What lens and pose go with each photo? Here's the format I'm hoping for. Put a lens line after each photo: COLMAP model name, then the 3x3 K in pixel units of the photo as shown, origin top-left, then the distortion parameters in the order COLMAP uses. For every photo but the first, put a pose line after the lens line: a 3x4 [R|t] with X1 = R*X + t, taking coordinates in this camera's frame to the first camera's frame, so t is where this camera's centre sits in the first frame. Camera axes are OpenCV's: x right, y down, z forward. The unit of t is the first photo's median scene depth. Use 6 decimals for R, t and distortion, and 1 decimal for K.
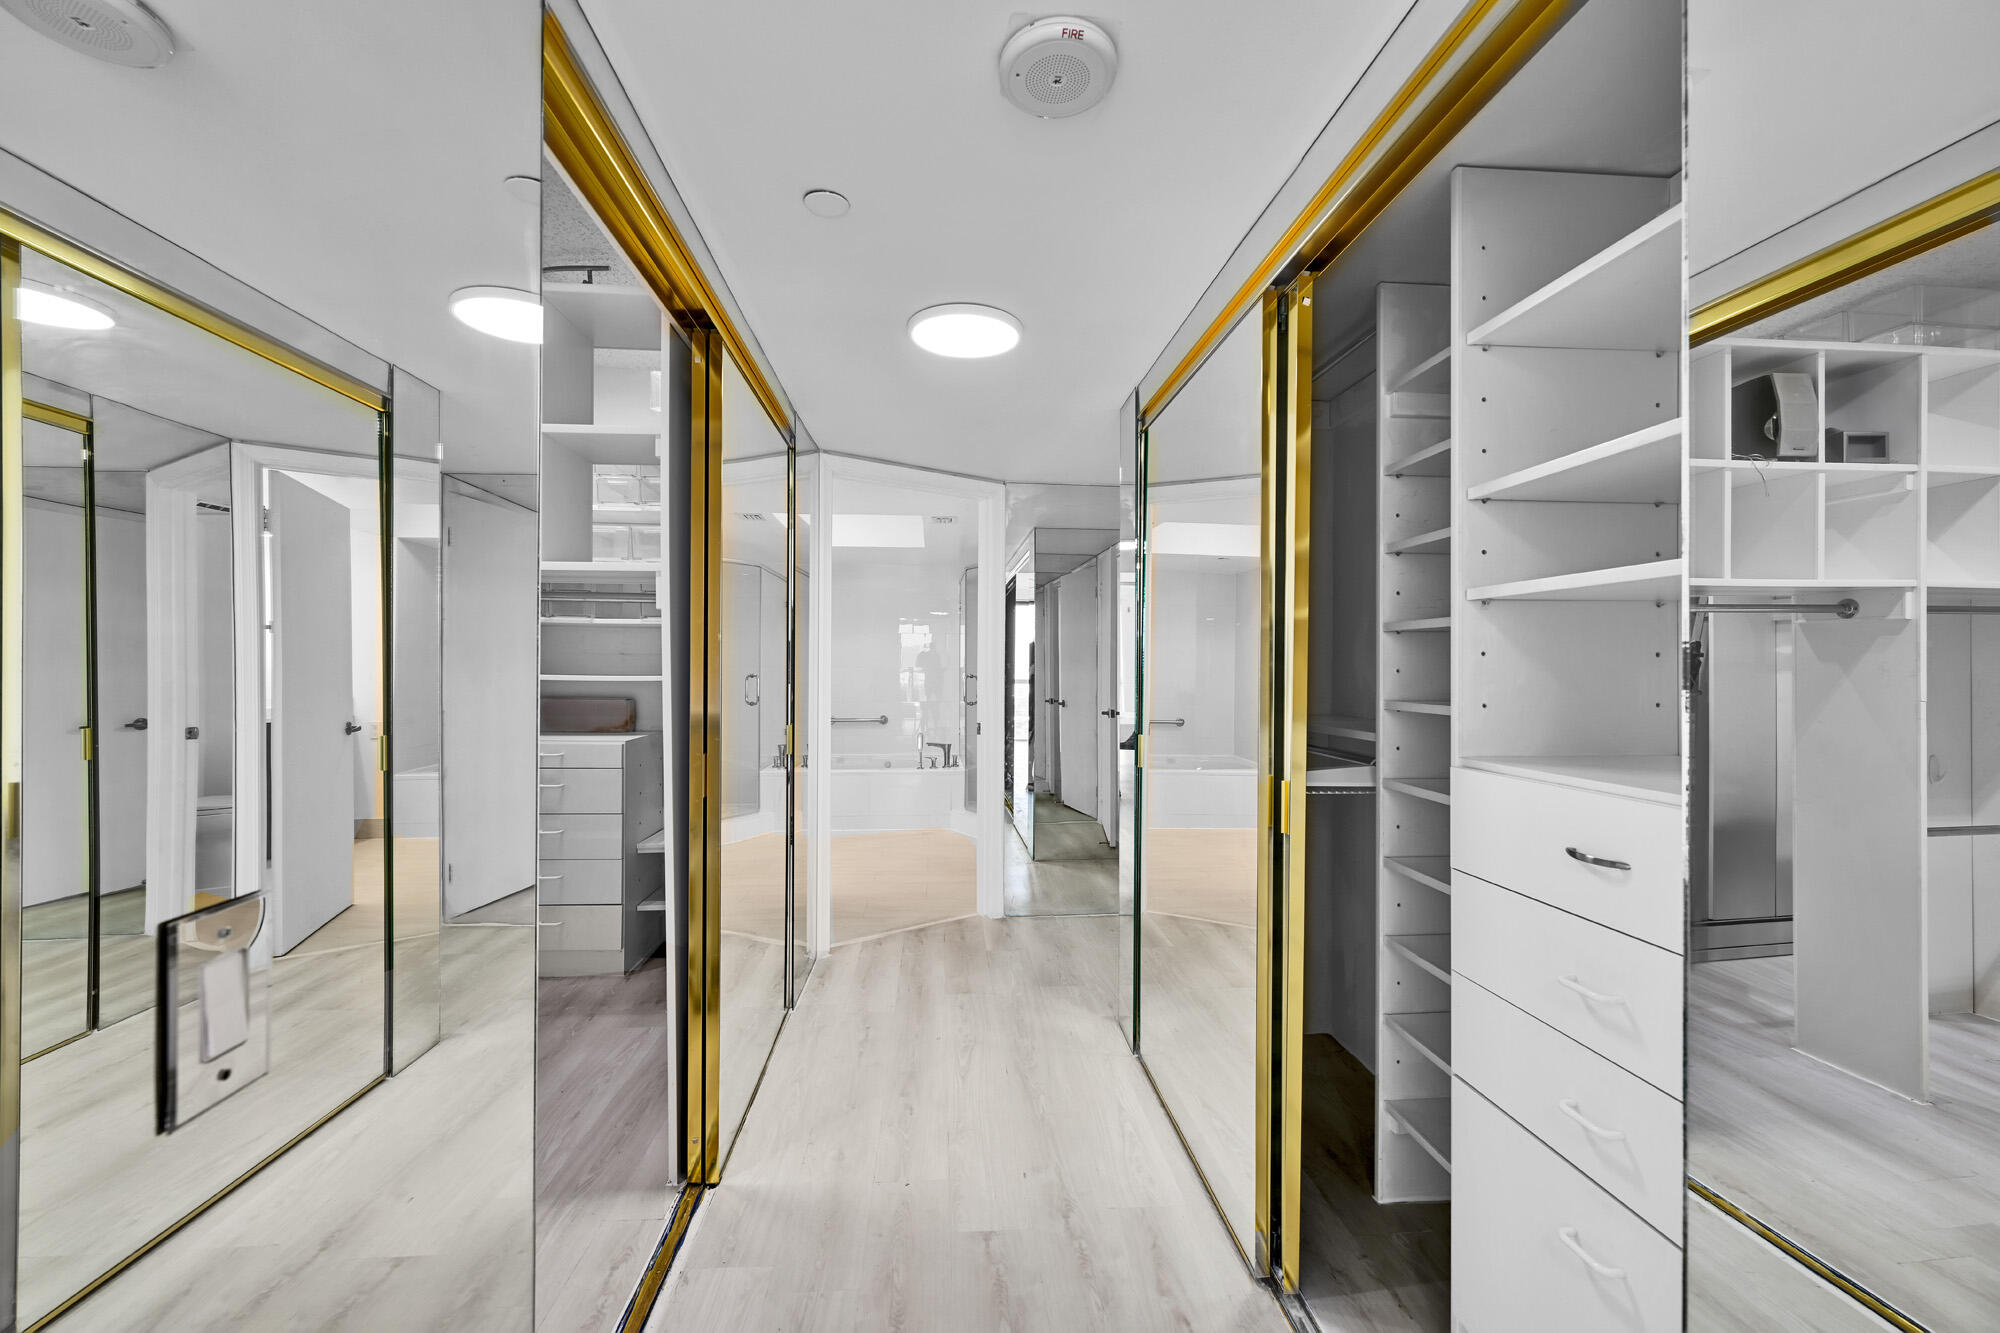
lens RADIAL K [[788.8, 0, 986.2], [0, 788.8, 666.4], [0, 0, 1]] dist [-0.001973, 0.000992]
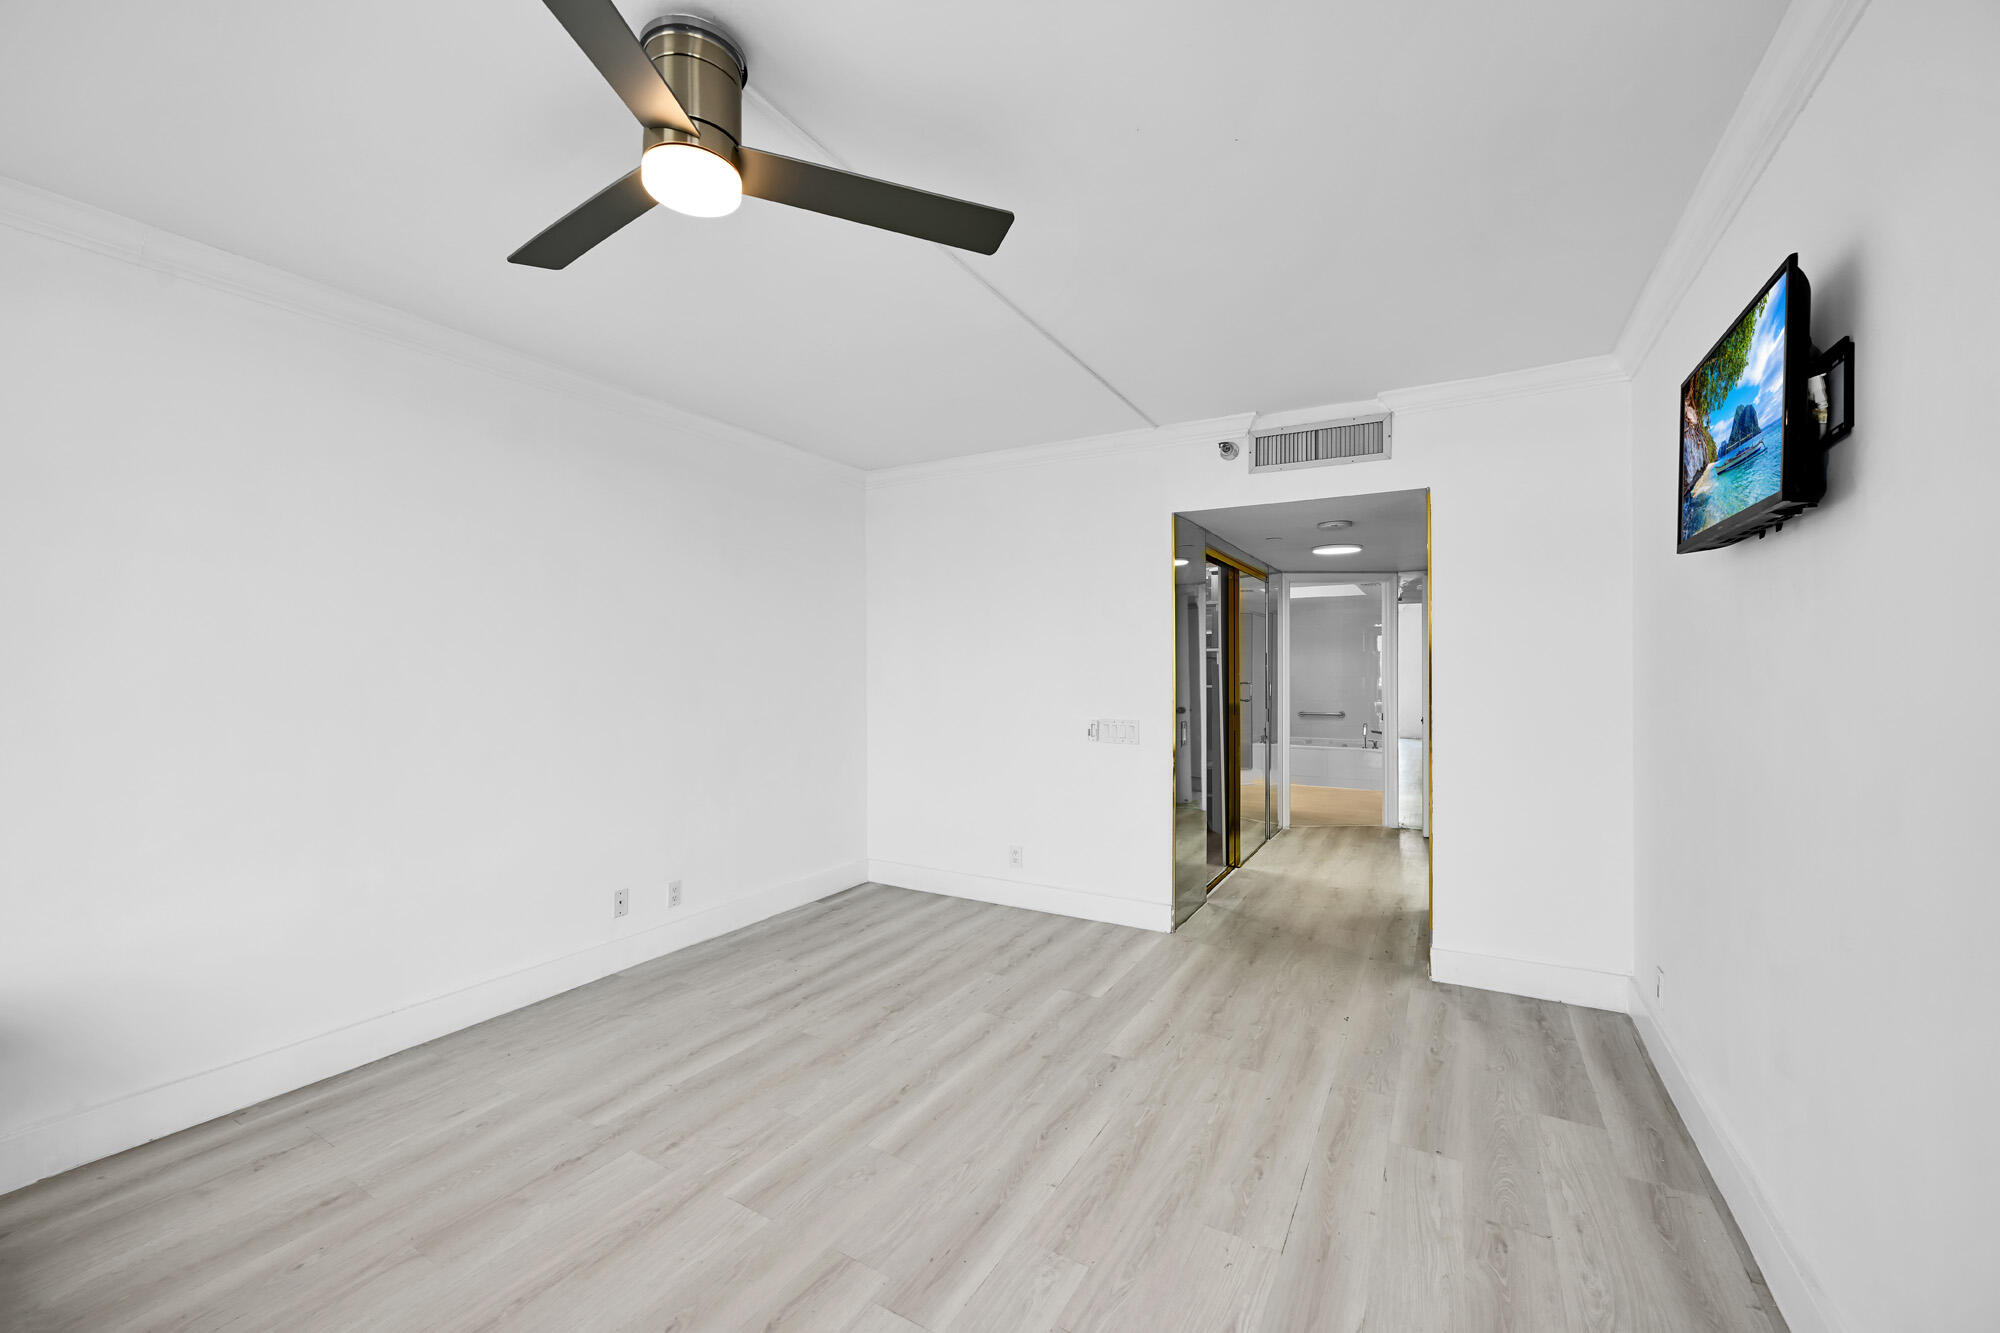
lens RADIAL K [[788.8, 0, 980.4], [0, 788.8, 664.6], [0, 0, 1]] dist [-0.001973, 0.000992]
pose [[0.824155, -0.009438, -0.566286, 0.308254], [0.009916, 0.999948, -0.002234, -0.050807], [0.566278, -0.003774, 0.824206, -1.142692]]
